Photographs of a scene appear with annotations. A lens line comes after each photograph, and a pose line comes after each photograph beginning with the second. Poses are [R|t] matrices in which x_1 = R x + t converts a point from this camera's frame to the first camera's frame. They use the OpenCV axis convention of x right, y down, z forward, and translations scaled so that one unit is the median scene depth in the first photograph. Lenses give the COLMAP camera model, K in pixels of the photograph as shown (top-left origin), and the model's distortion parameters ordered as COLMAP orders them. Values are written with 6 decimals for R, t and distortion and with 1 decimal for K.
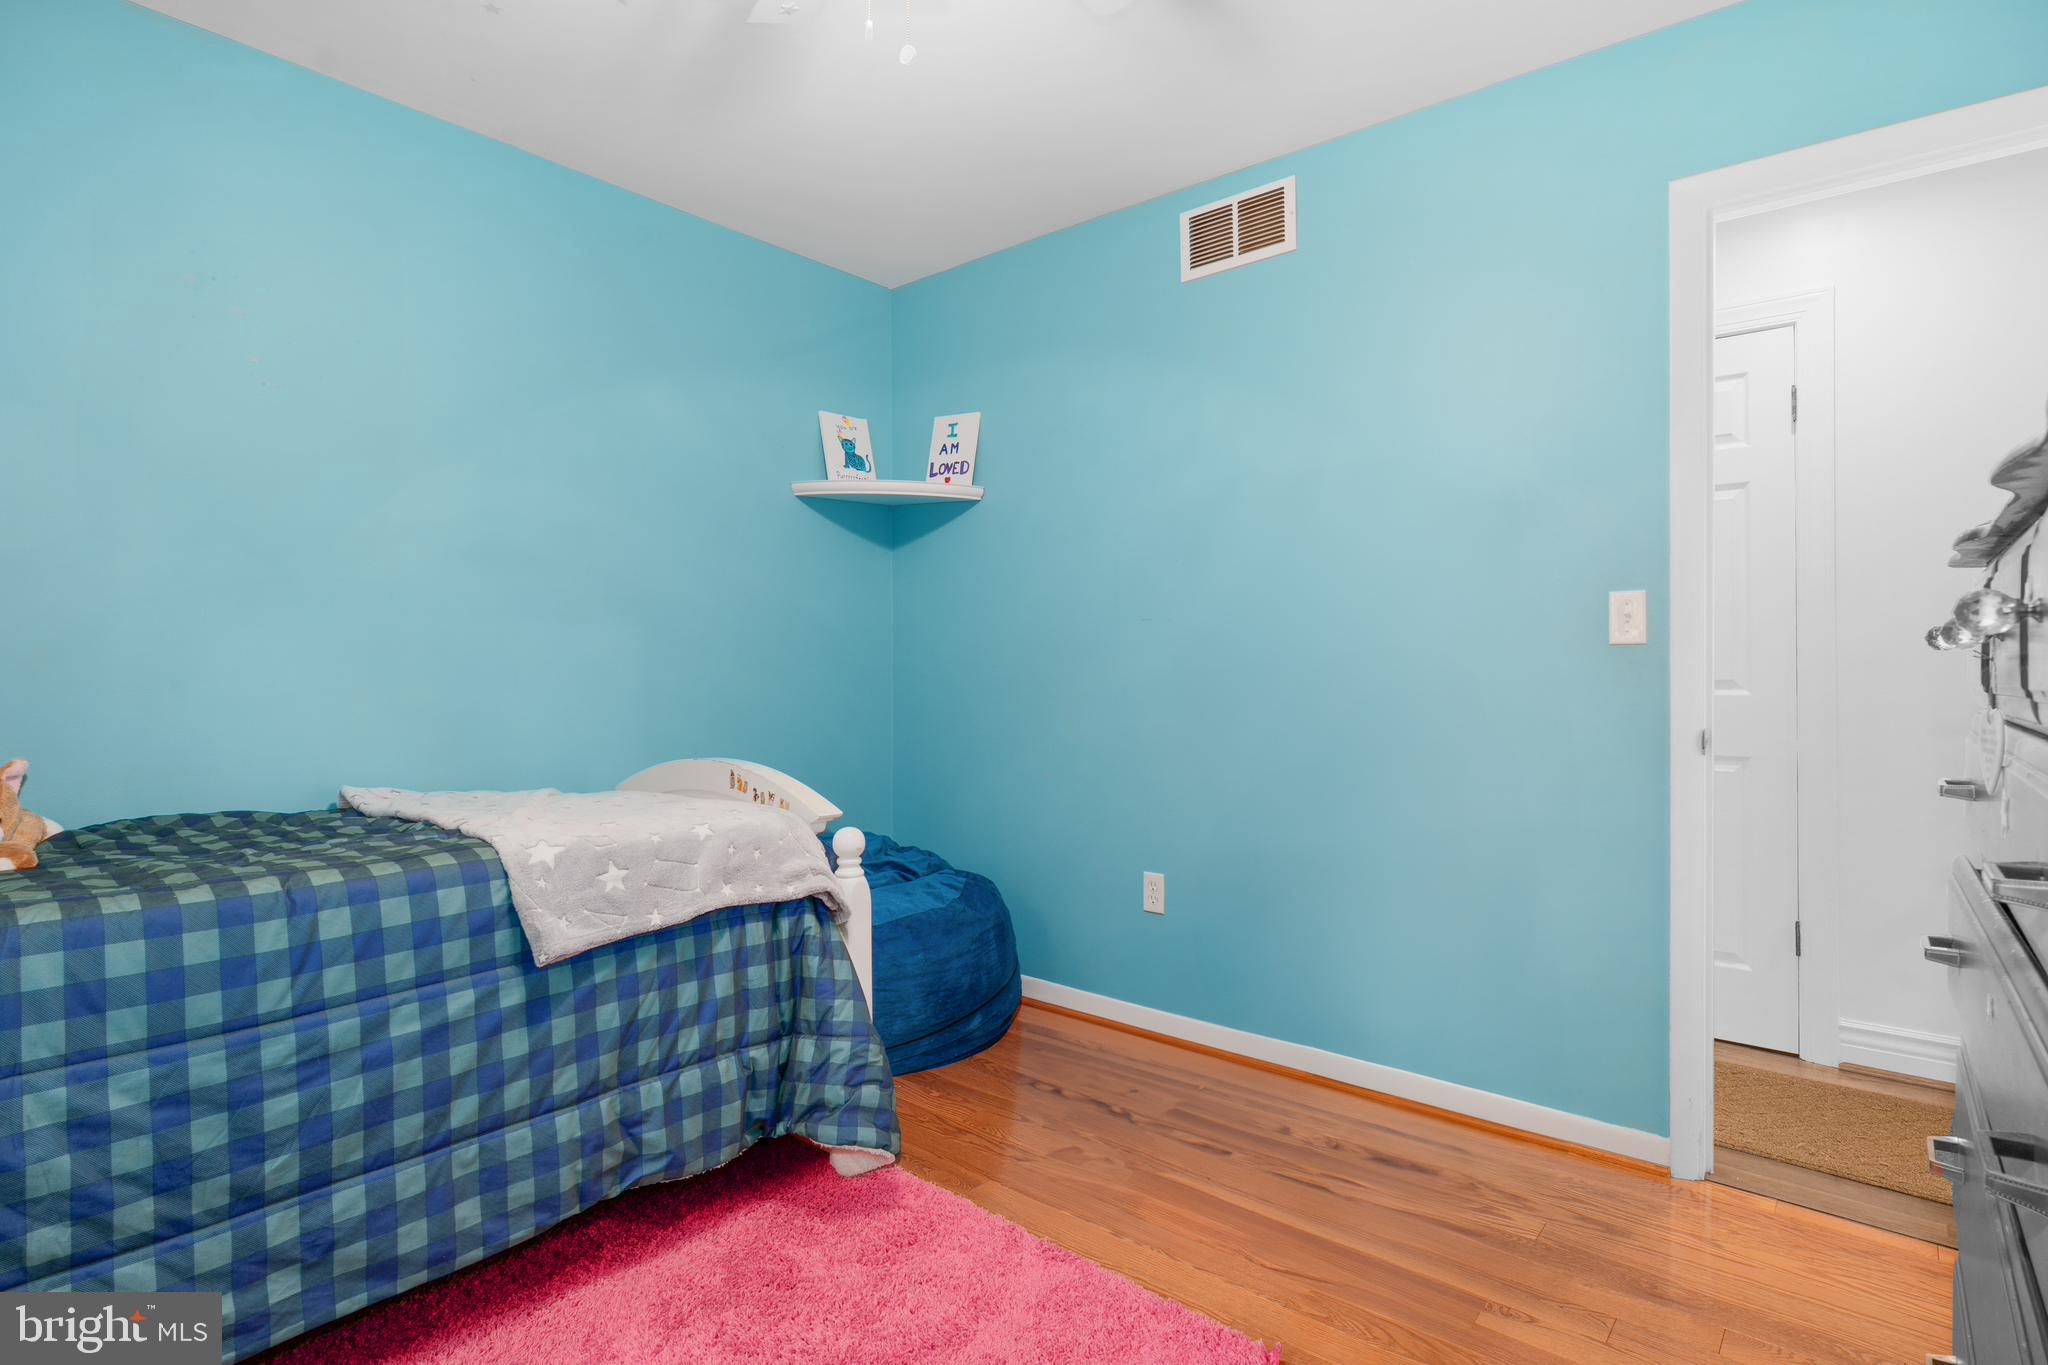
lens RADIAL K [[1019.8, 0, 1025.3], [0, 1019.8, 686.4], [0, 0, 1]] dist [-0.007288, 0.006091]
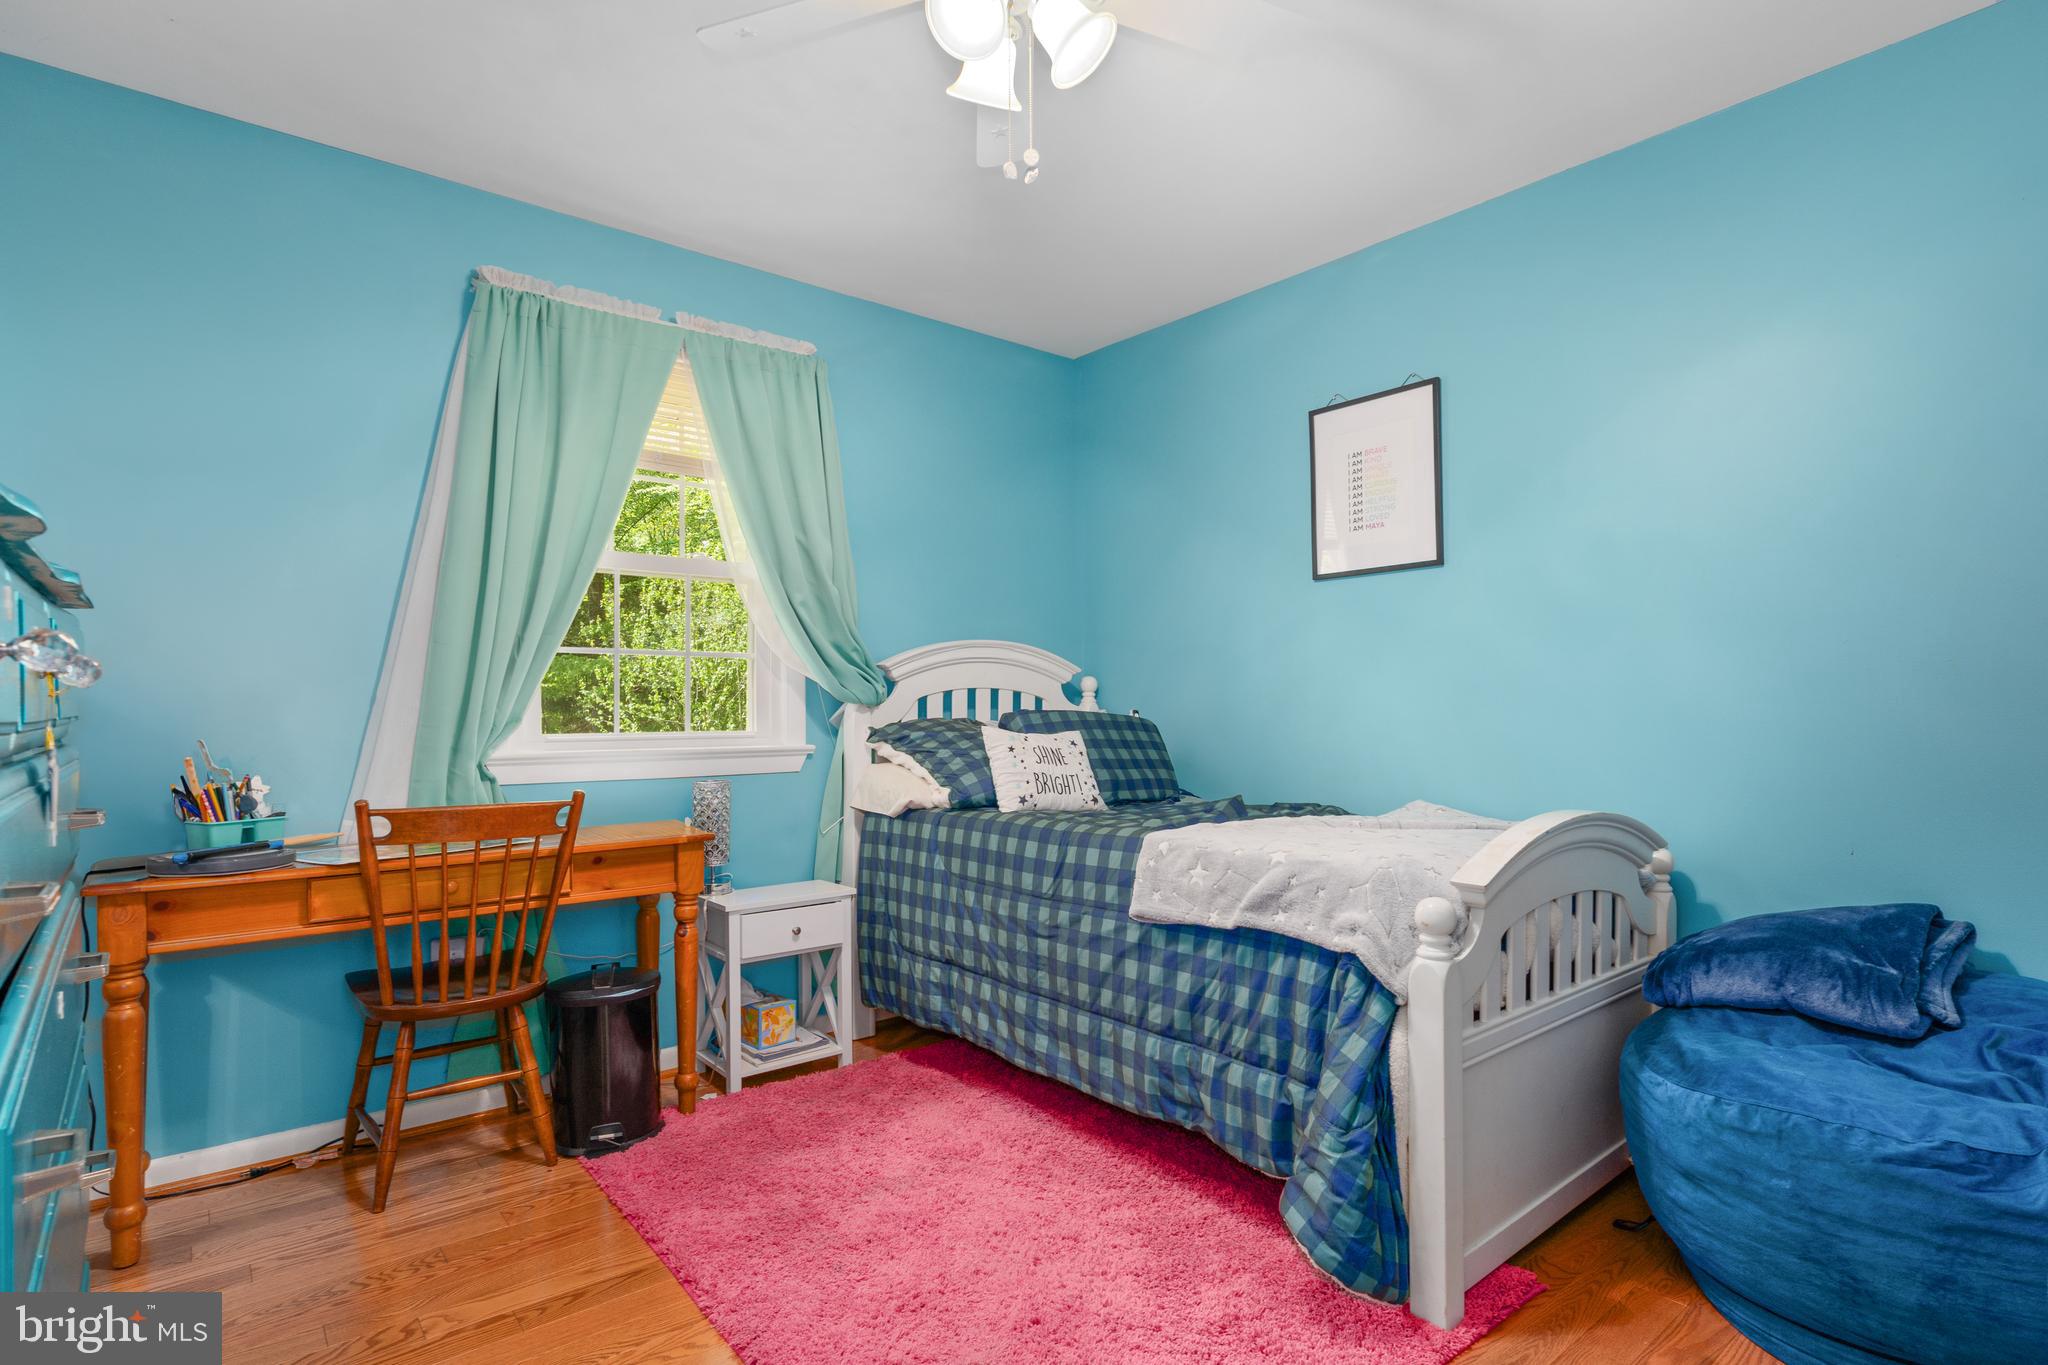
lens RADIAL K [[1019.8, 0, 1025.0], [0, 1019.8, 675.5], [0, 0, 1]] dist [-0.007288, 0.006091]
pose [[-0.165269, -0.025130, -0.985928, 0.913240], [-0.006784, 0.999681, -0.024344, -0.025371], [0.986225, 0.002665, -0.165387, 1.050489]]
